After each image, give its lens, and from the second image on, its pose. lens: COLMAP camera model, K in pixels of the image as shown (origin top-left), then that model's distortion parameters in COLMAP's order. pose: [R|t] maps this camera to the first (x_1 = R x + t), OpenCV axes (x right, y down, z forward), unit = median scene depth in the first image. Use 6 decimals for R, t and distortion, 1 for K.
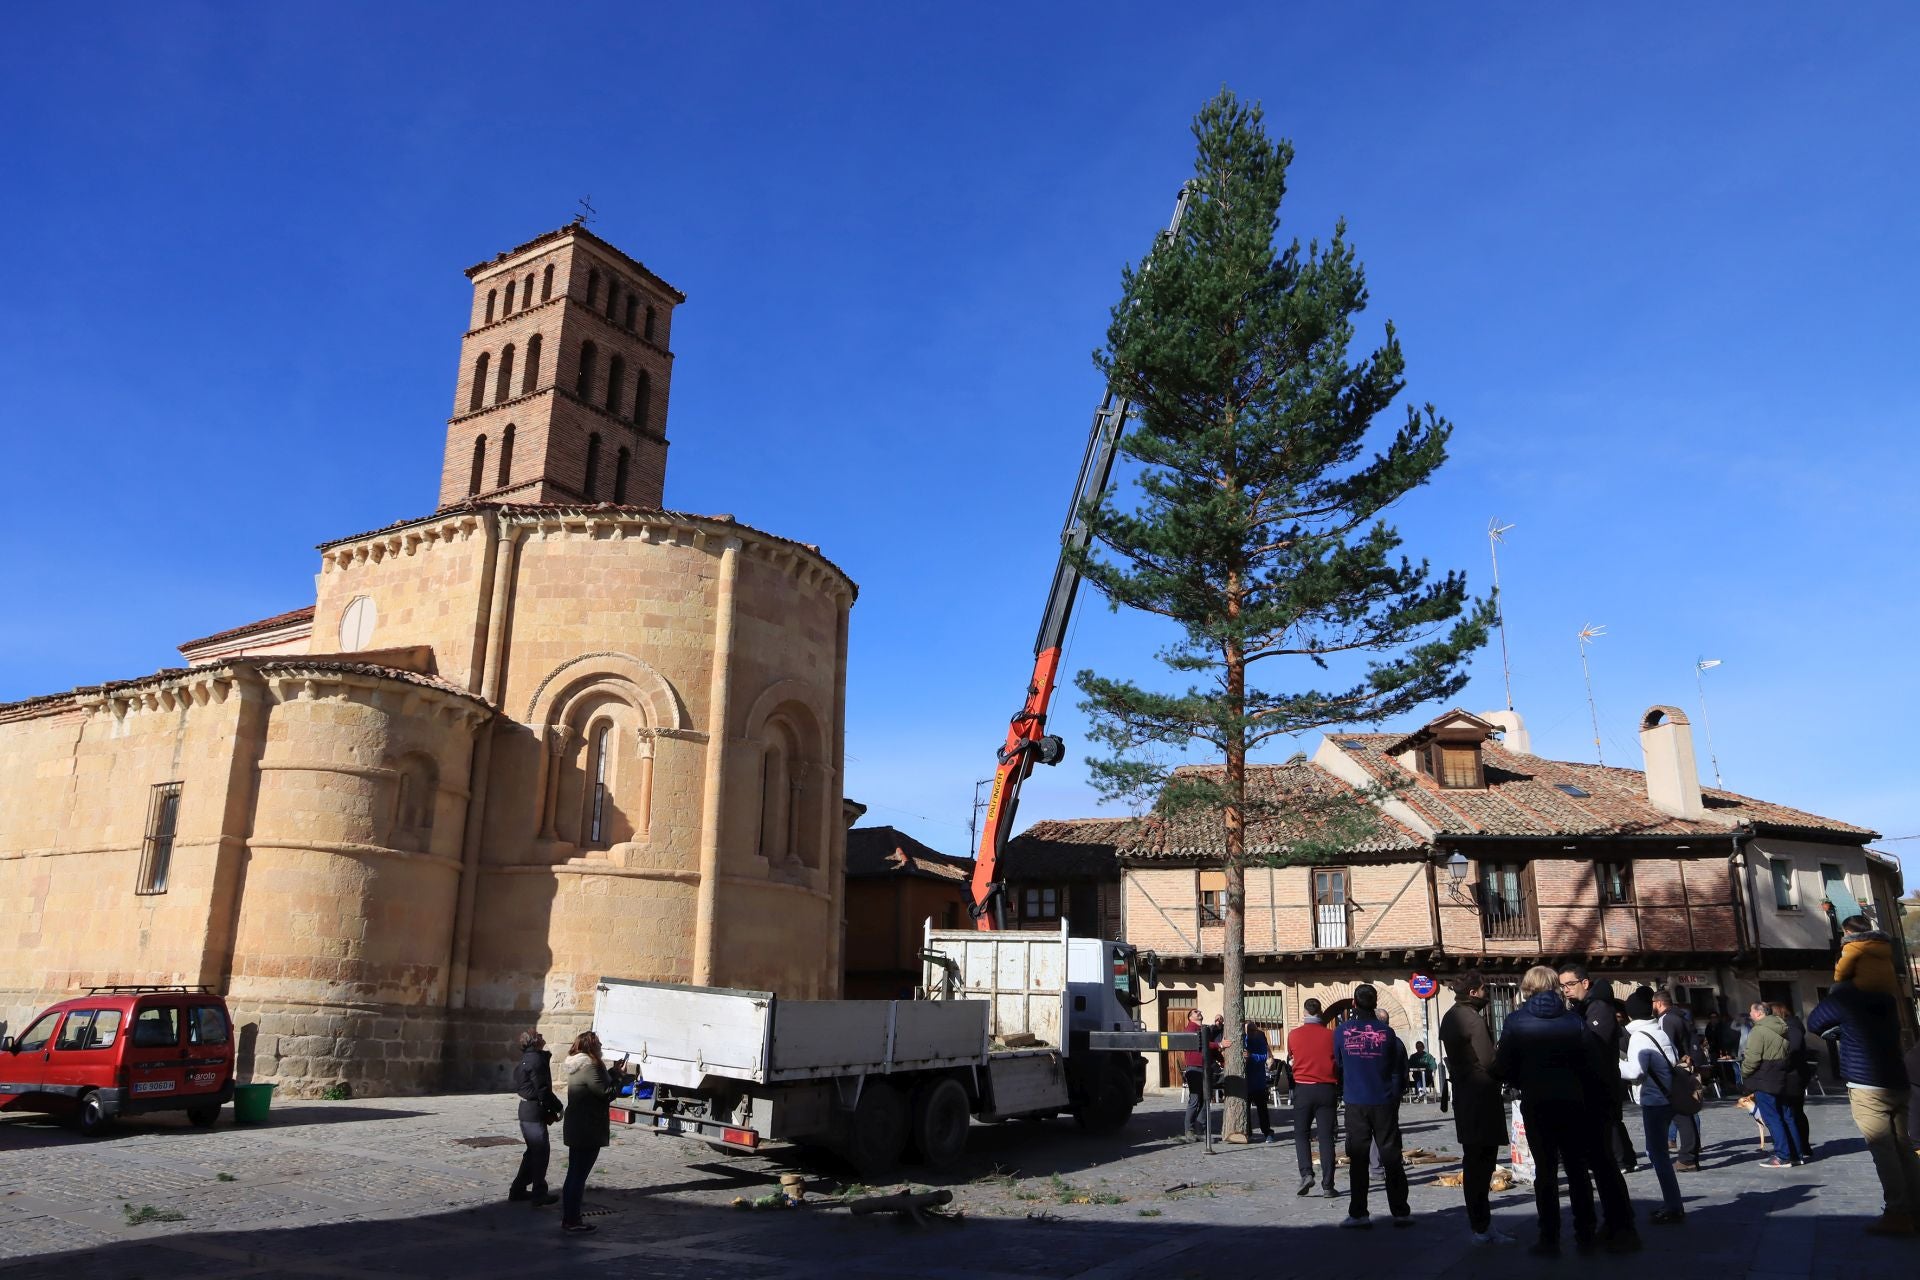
lens RADIAL K [[1348.5, 0, 958.3], [0, 1348.5, 610.9], [0, 0, 1]] dist [-0.125239, 0.082995]
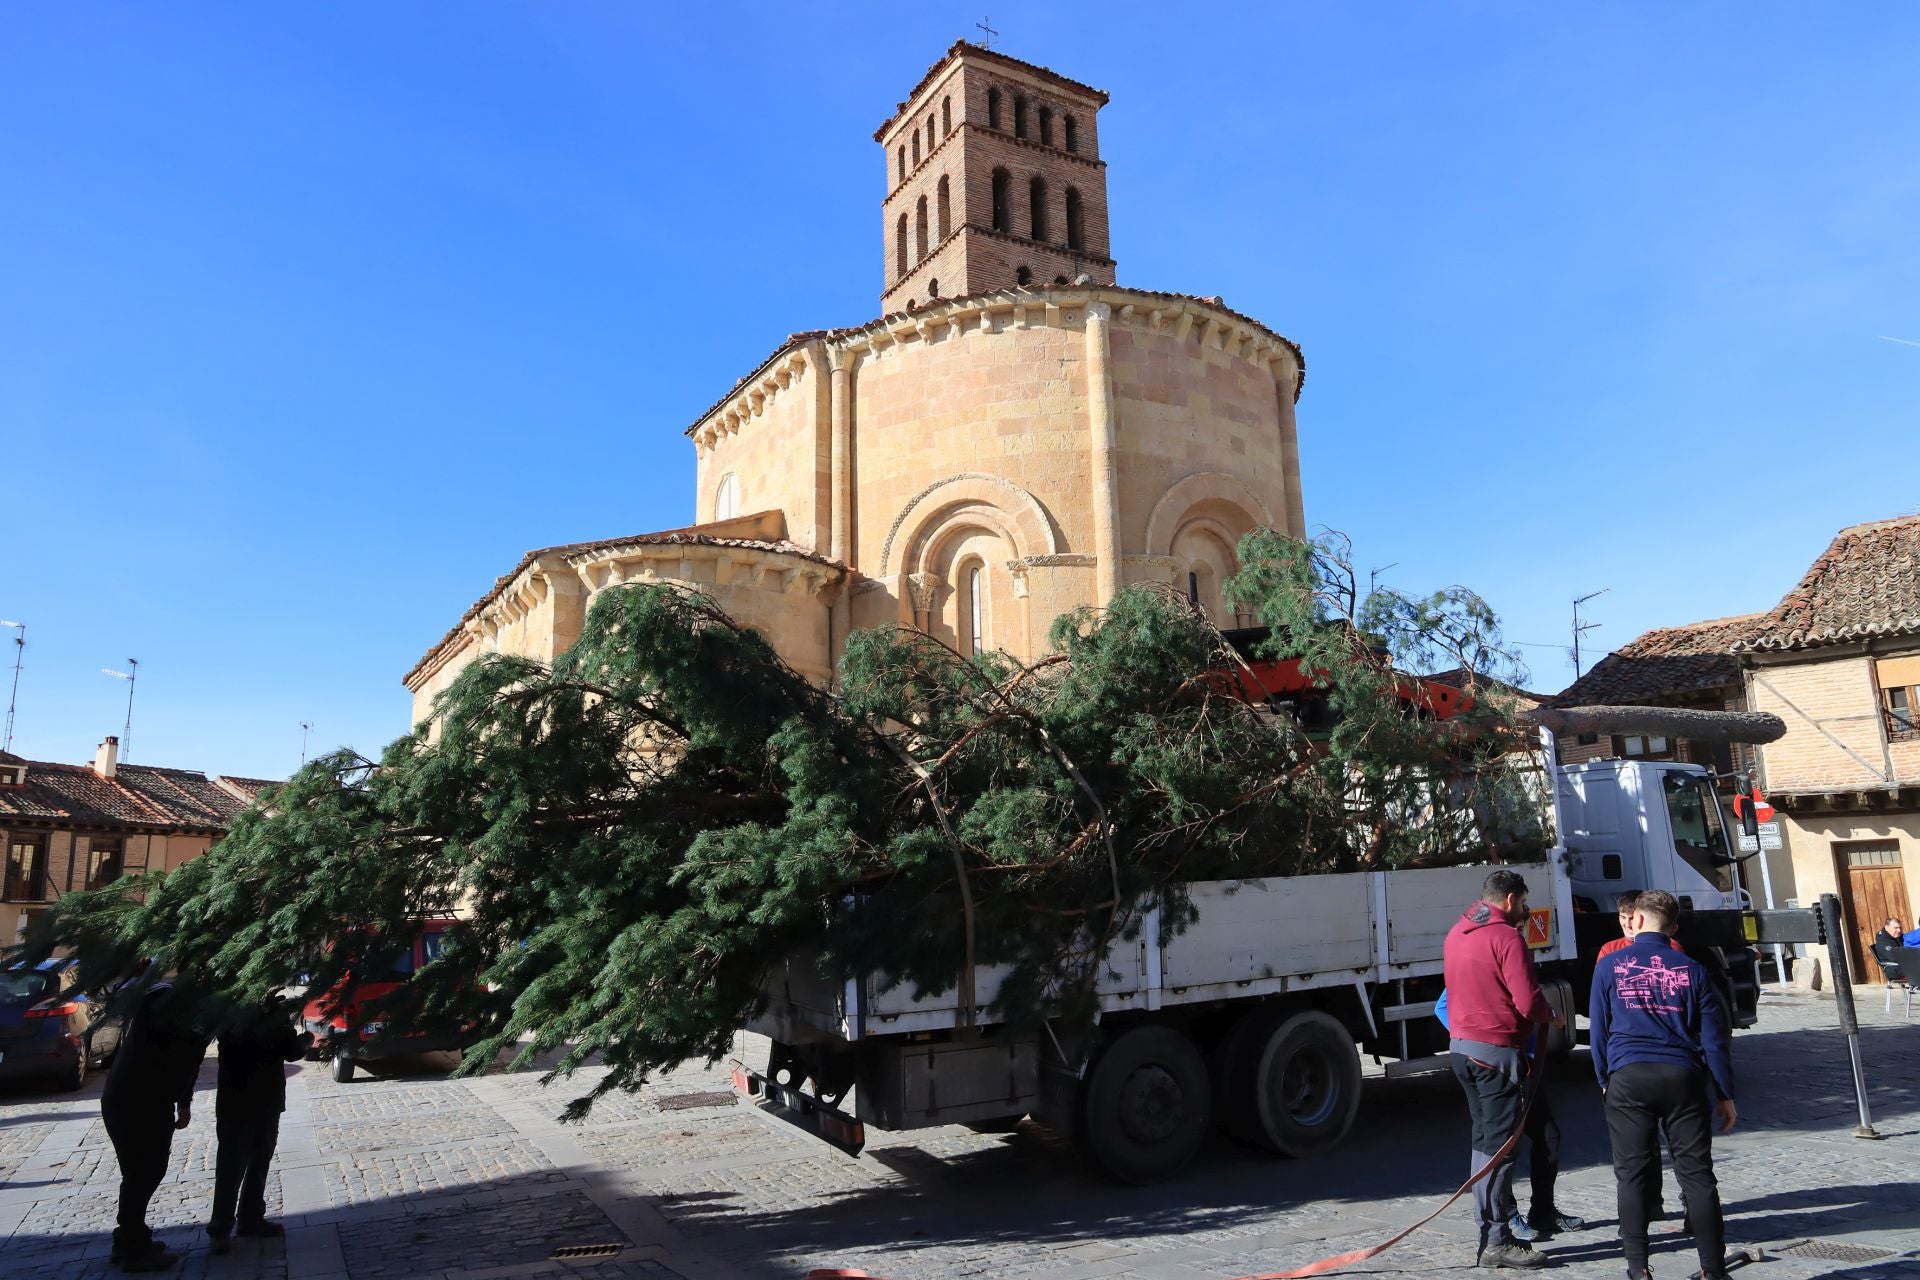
lens RADIAL K [[1340.5, 0, 932.8], [0, 1340.5, 623.9], [0, 0, 1]] dist [-0.123802, 0.084123]
pose [[0.870828, -0.135588, -0.472520, 0.088785], [0.174985, 0.983750, 0.040203, 0.080878], [0.459390, -0.117693, 0.880403, 0.264343]]
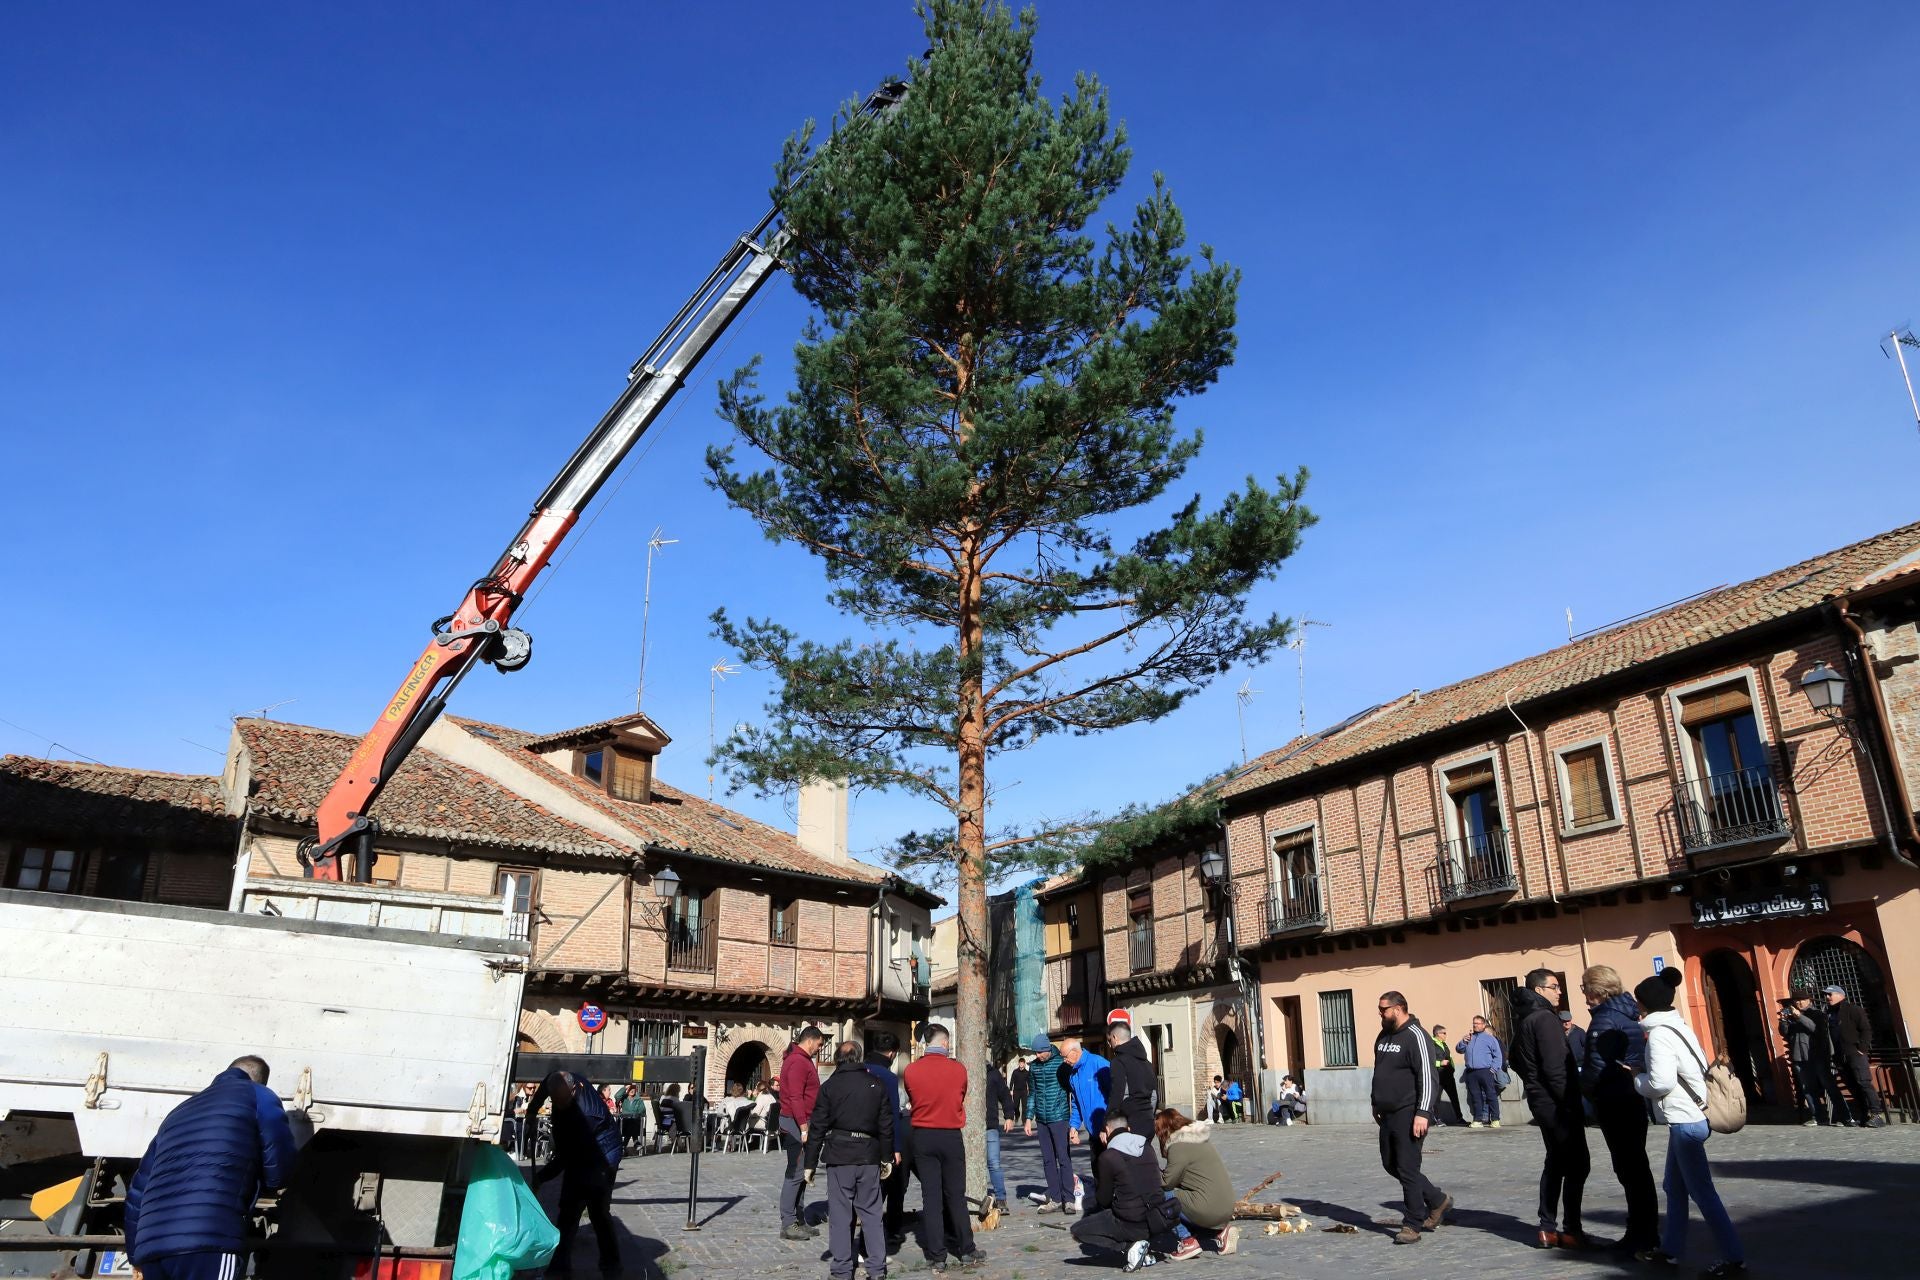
lens RADIAL K [[1348.5, 0, 958.3], [0, 1348.5, 610.9], [0, 0, 1]] dist [-0.125239, 0.082995]
pose [[0.641658, 0.243925, 0.727169, -0.205083], [-0.216163, 0.967162, -0.133686, 0.101996], [-0.735900, -0.071406, 0.673315, 0.292657]]
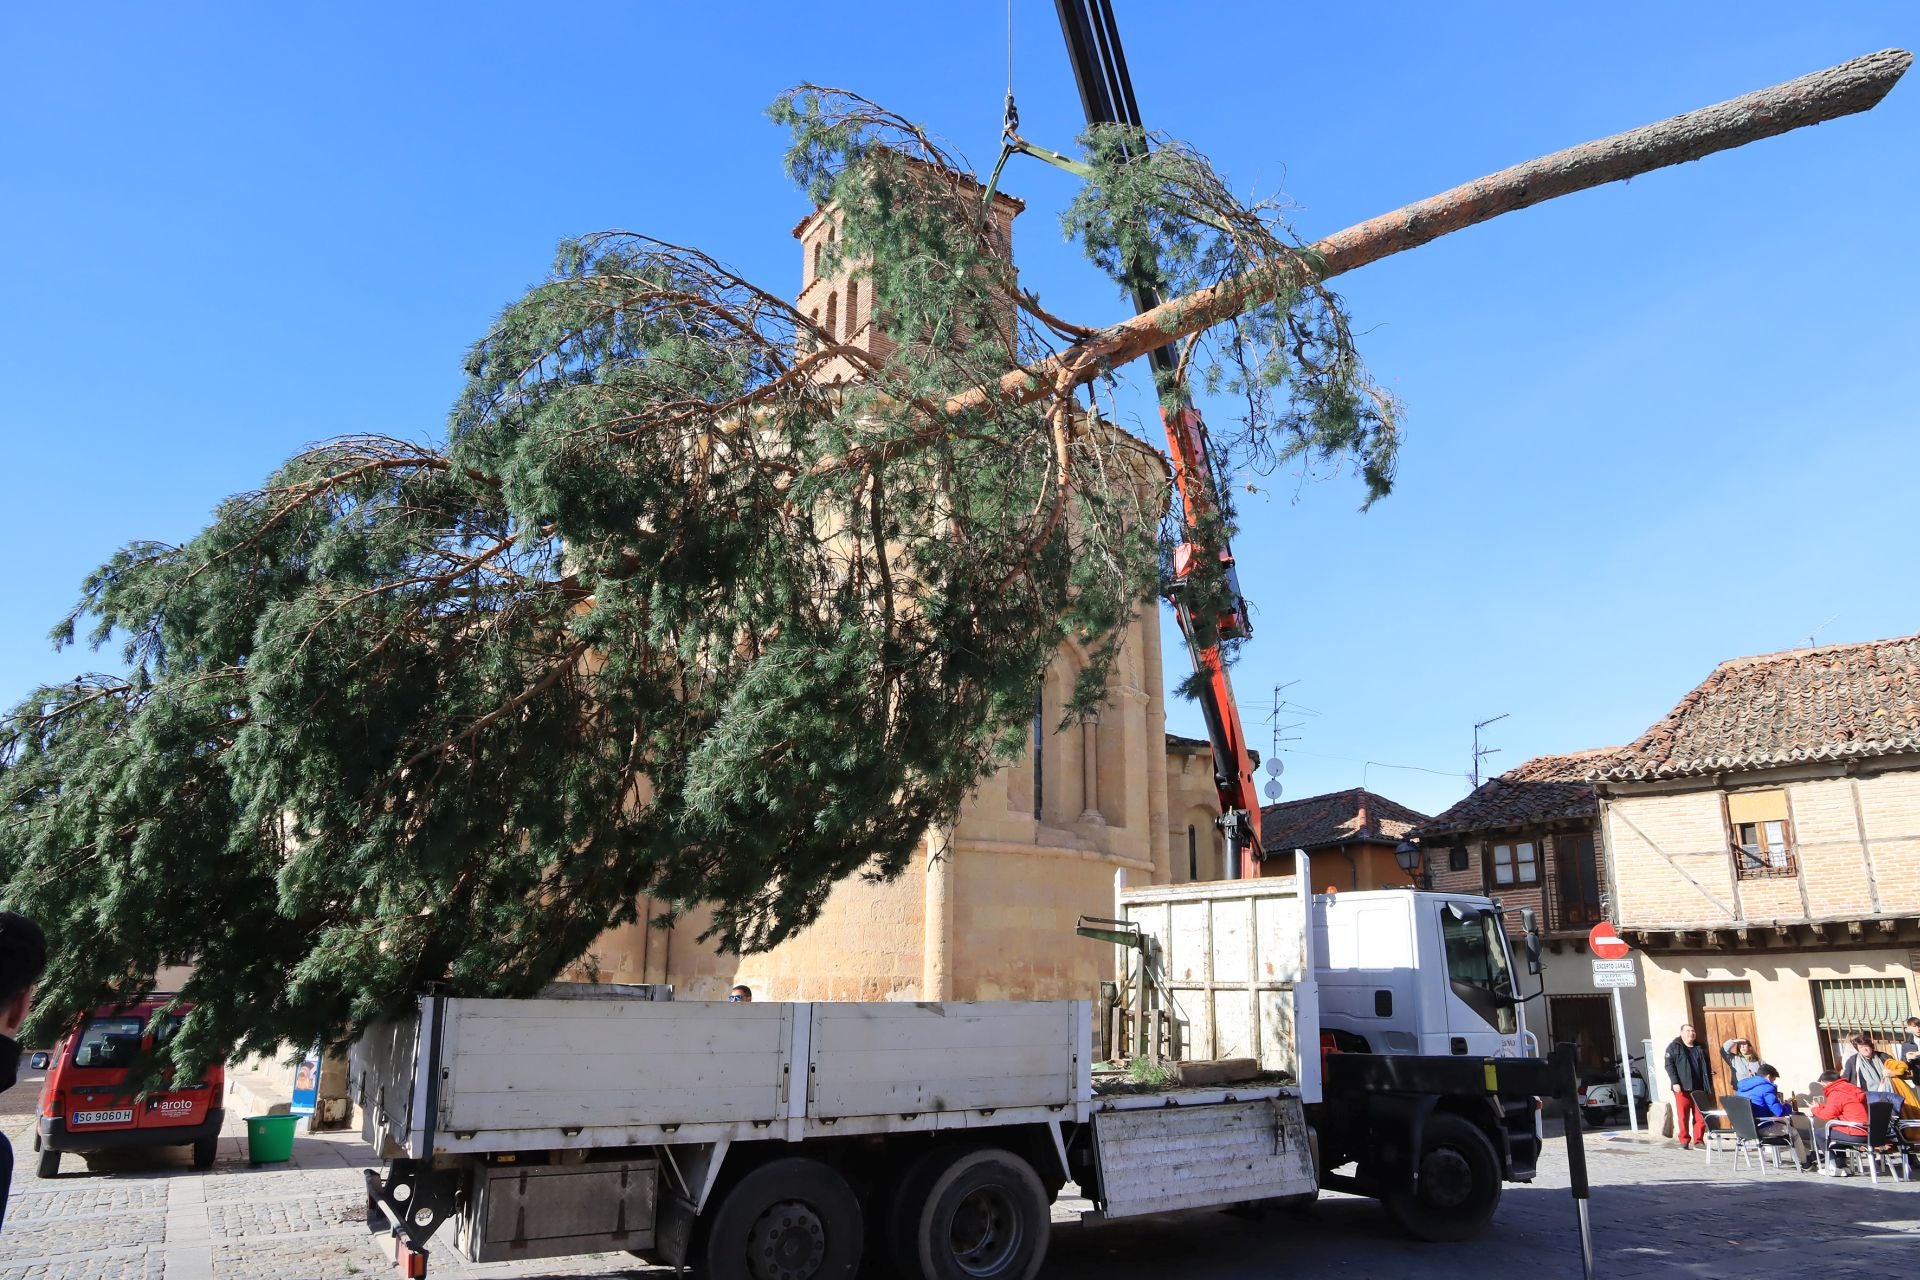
lens RADIAL K [[1340.5, 0, 932.8], [0, 1340.5, 623.9], [0, 0, 1]] dist [-0.123802, 0.084123]
pose [[0.890231, -0.130949, -0.436280, 0.141051], [0.130708, 0.990945, -0.030719, 0.094879], [0.436352, -0.029678, 0.899286, 0.315764]]
